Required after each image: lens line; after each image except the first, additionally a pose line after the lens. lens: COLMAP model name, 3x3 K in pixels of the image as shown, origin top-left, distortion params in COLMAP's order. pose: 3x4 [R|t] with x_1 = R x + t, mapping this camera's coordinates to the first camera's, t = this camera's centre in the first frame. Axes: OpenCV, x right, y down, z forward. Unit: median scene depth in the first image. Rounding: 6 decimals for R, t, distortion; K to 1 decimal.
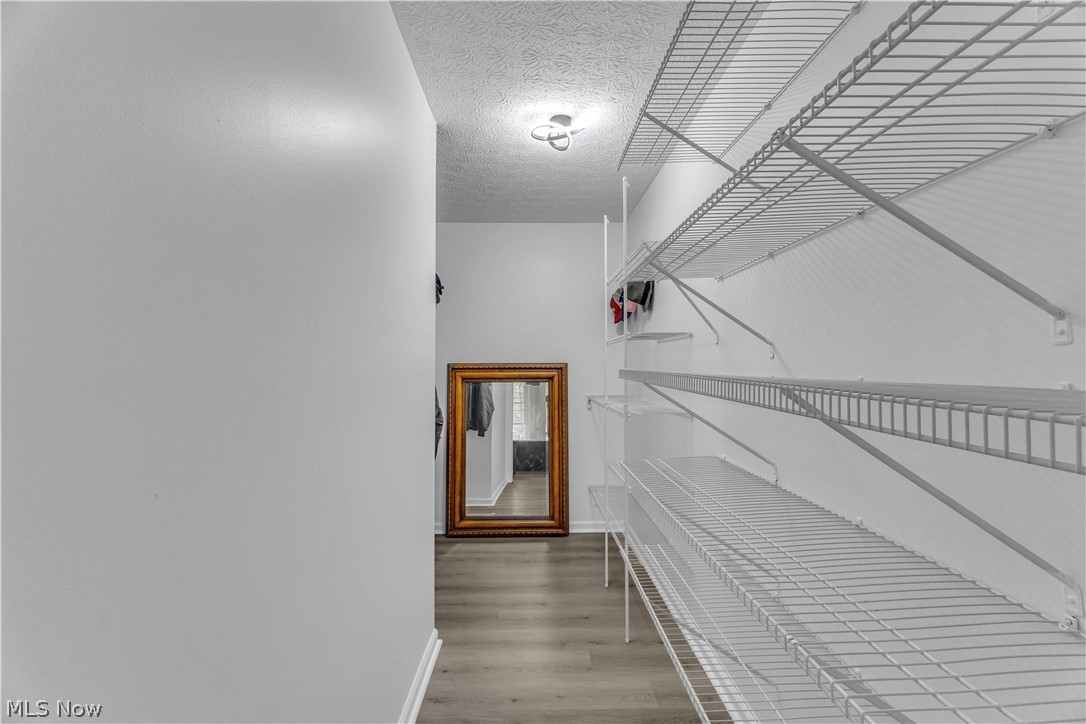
lens RADIAL K [[467.7, 0, 543.3], [0, 467.7, 363.0], [0, 0, 1]] dist [-0.003388, -0.000571]
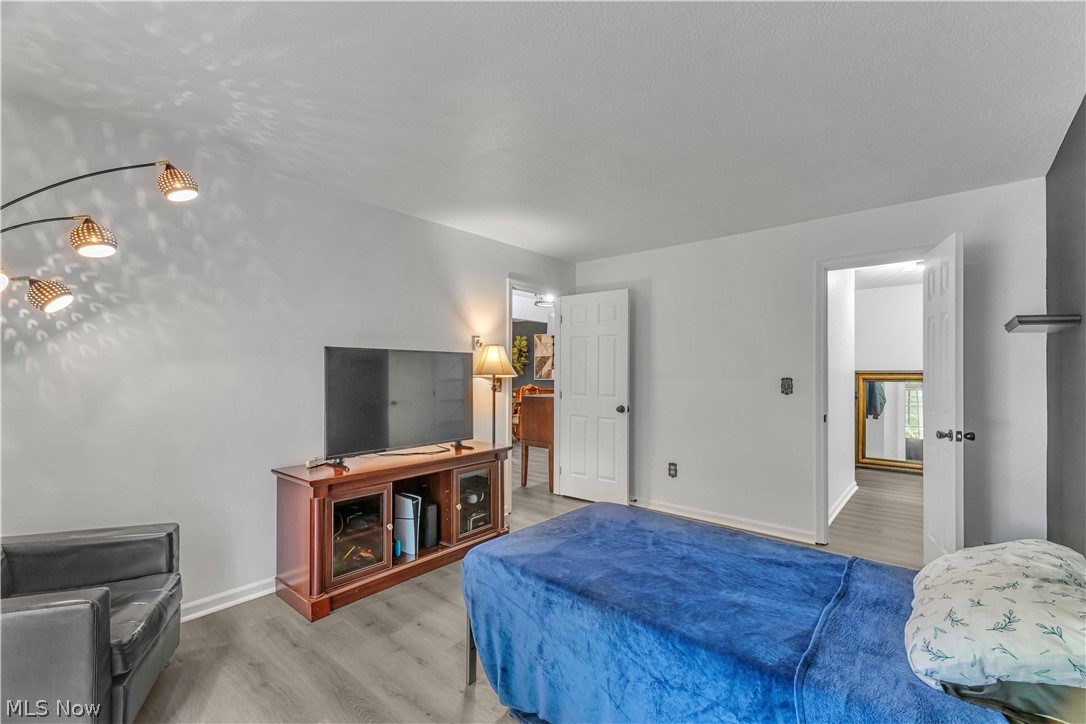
lens RADIAL K [[467.7, 0, 542.8], [0, 467.7, 365.2], [0, 0, 1]] dist [-0.003388, -0.000571]
pose [[0.736289, 0.000650, -0.676667, 0.121183], [0.006558, 0.999946, 0.008096, -0.039037], [0.676636, -0.010399, 0.736244, -1.060252]]
